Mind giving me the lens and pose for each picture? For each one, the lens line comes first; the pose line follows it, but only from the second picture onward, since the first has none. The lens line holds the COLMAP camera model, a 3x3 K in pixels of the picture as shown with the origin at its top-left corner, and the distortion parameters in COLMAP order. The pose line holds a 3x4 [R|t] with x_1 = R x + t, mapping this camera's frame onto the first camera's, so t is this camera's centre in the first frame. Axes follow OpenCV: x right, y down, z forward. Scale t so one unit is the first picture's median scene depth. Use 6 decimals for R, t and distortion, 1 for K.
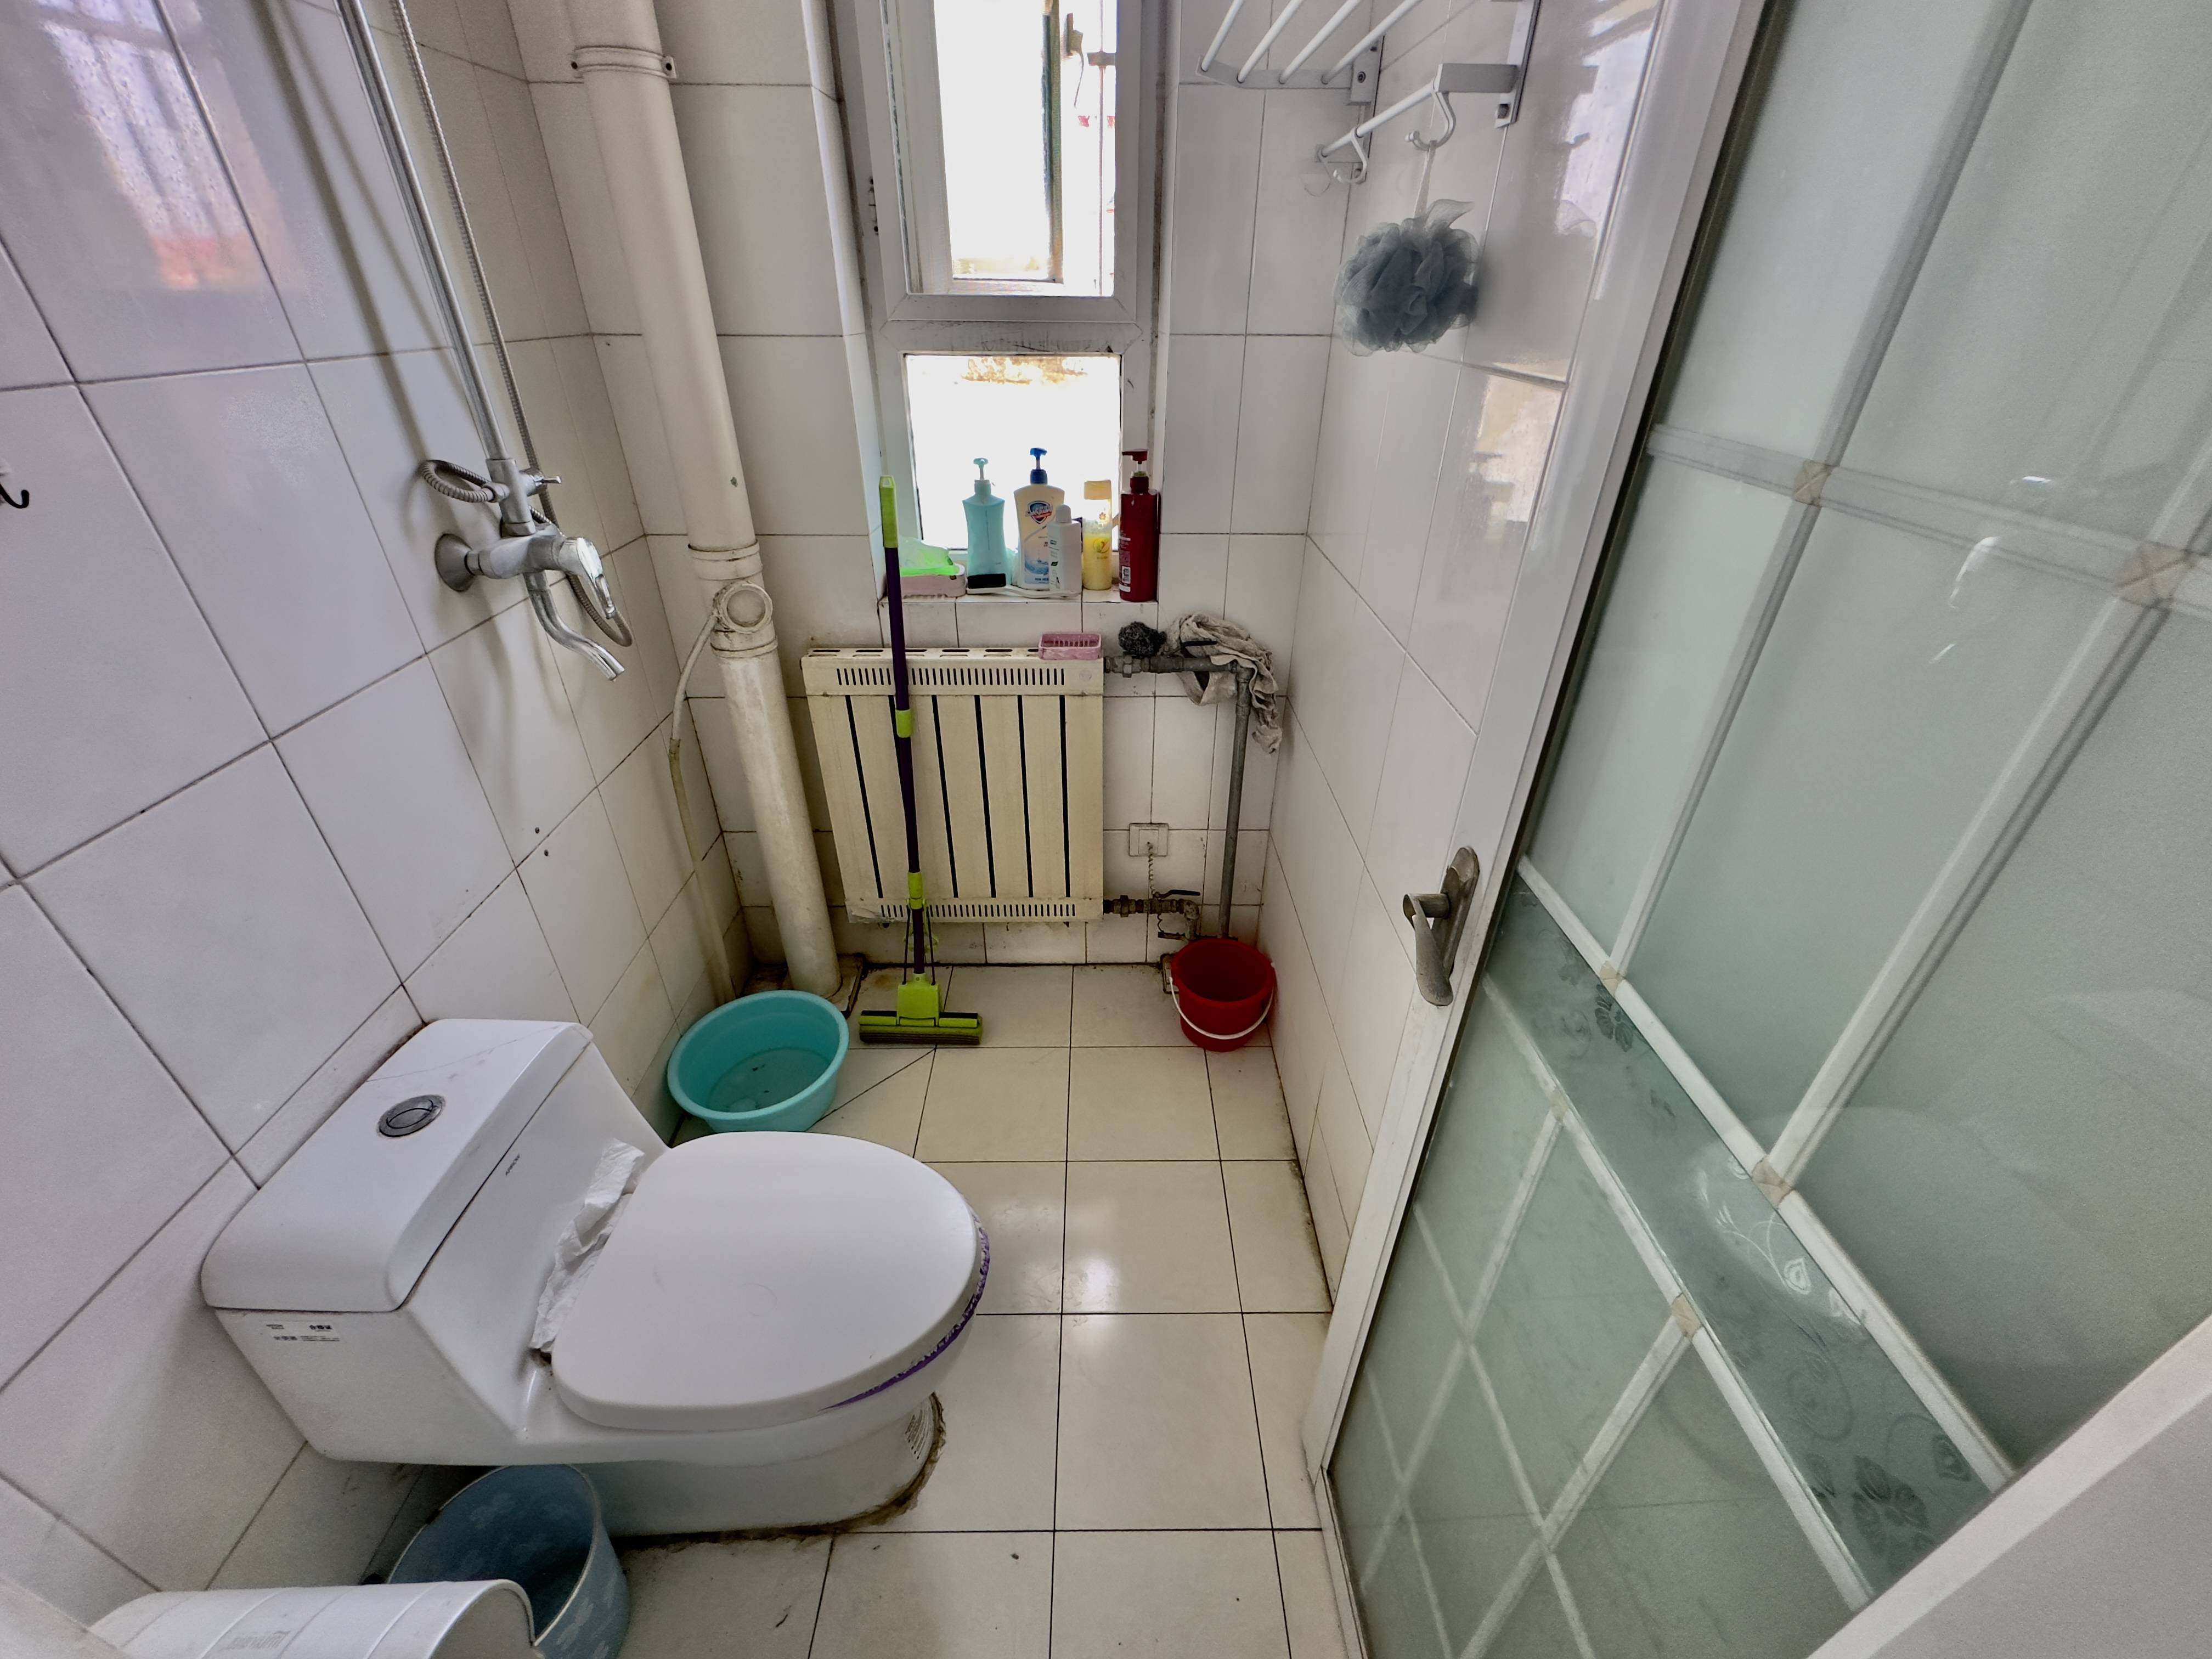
lens RADIAL K [[883.5, 0, 1106.0], [0, 883.5, 829.5], [0, 0, 1]] dist [-0.001992, 0.000384]
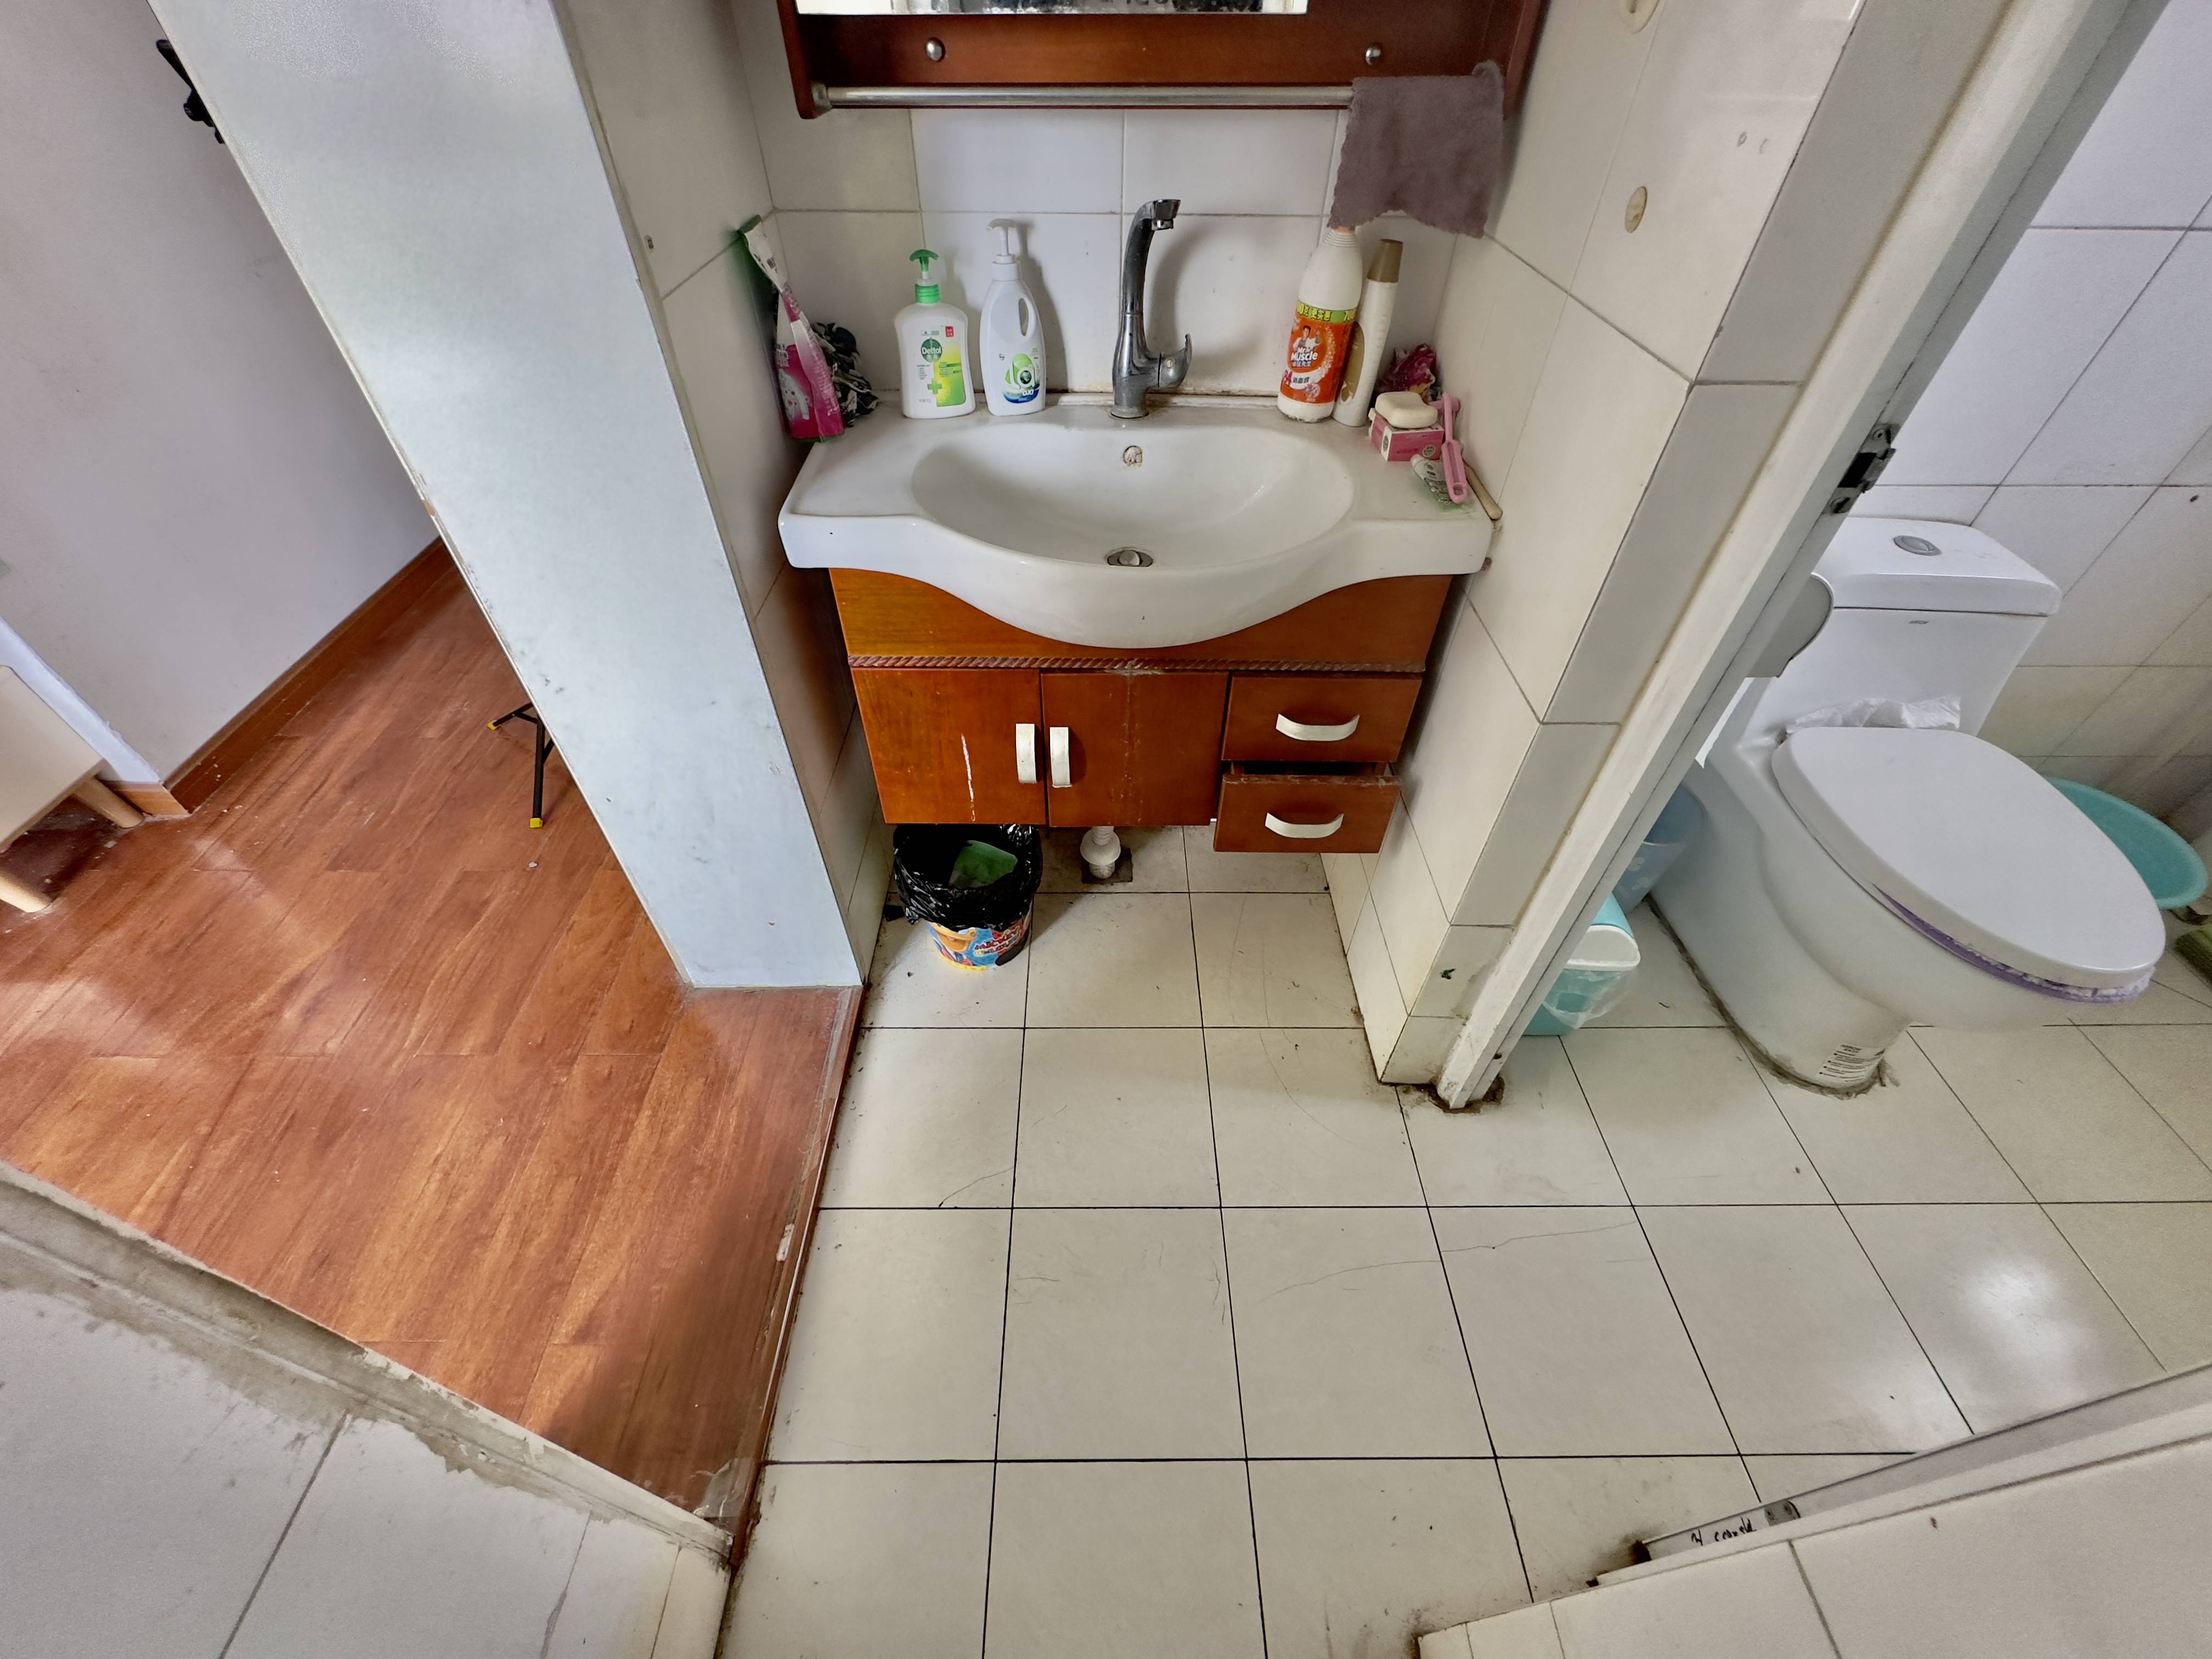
lens RADIAL K [[883.5, 0, 1106.0], [0, 883.5, 829.5], [0, 0, 1]] dist [-0.001992, 0.000384]
pose [[0.000736, 0.698852, -0.715266, 0.387433], [-0.532534, 0.605681, 0.591234, 0.364166], [0.846408, 0.380469, 0.372608, -0.312259]]
